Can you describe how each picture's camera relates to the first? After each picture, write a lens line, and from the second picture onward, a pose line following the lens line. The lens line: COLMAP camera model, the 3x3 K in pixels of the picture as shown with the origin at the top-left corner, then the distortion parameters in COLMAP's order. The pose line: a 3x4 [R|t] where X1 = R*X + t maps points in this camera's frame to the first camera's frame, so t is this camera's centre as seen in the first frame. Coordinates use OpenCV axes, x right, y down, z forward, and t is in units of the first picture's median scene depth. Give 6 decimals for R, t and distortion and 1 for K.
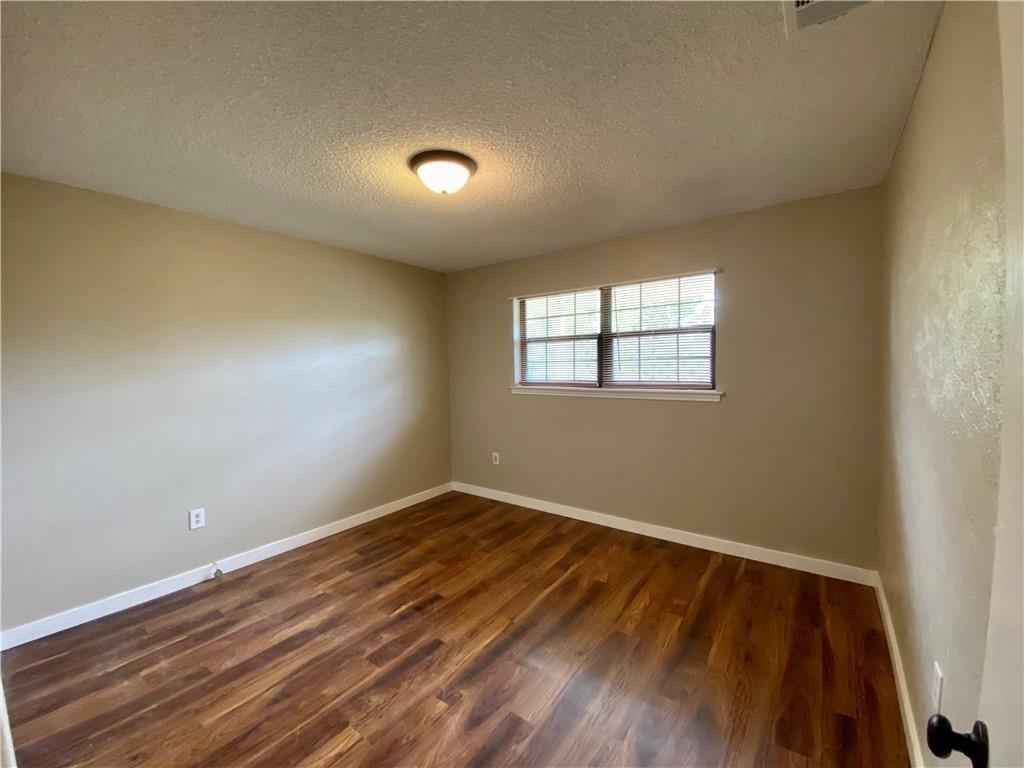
lens RADIAL K [[414.1, 0, 518.9], [0, 414.1, 384.7], [0, 0, 1]] dist [-0.000455, -0.000050]
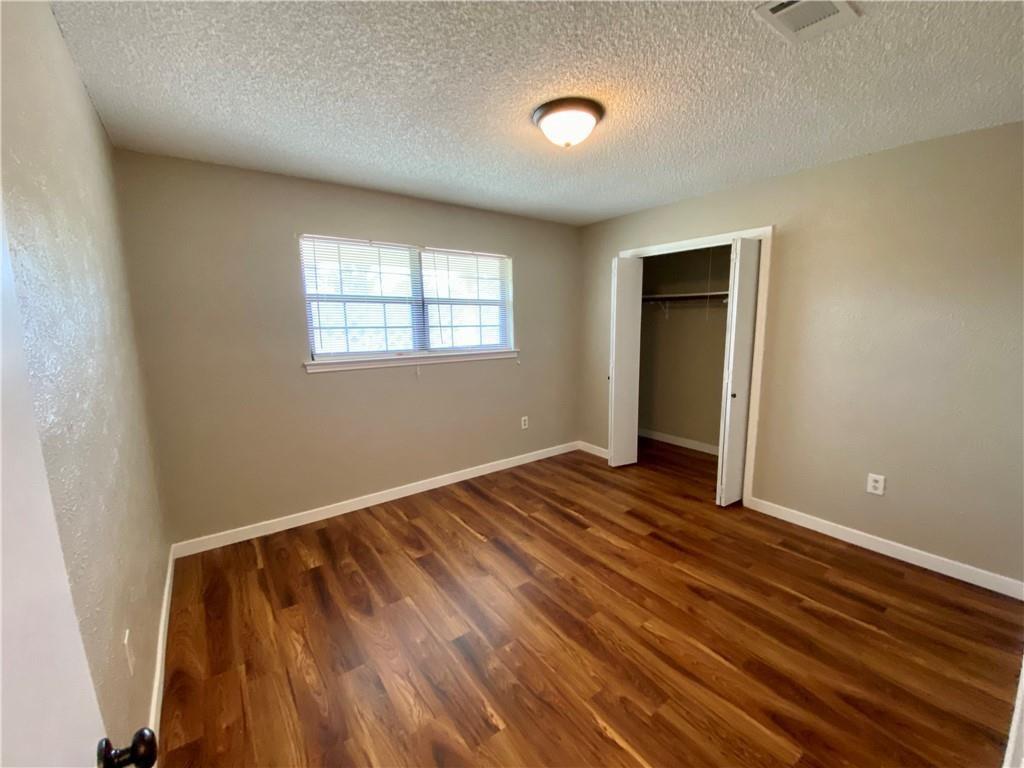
lens RADIAL K [[414.1, 0, 518.9], [0, 414.1, 384.7], [0, 0, 1]] dist [-0.000455, -0.000050]
pose [[0.269555, -0.119255, 0.955572, -0.692324], [0.060643, 0.992435, 0.106749, -0.011890], [-0.961074, 0.029174, 0.274748, 0.517183]]
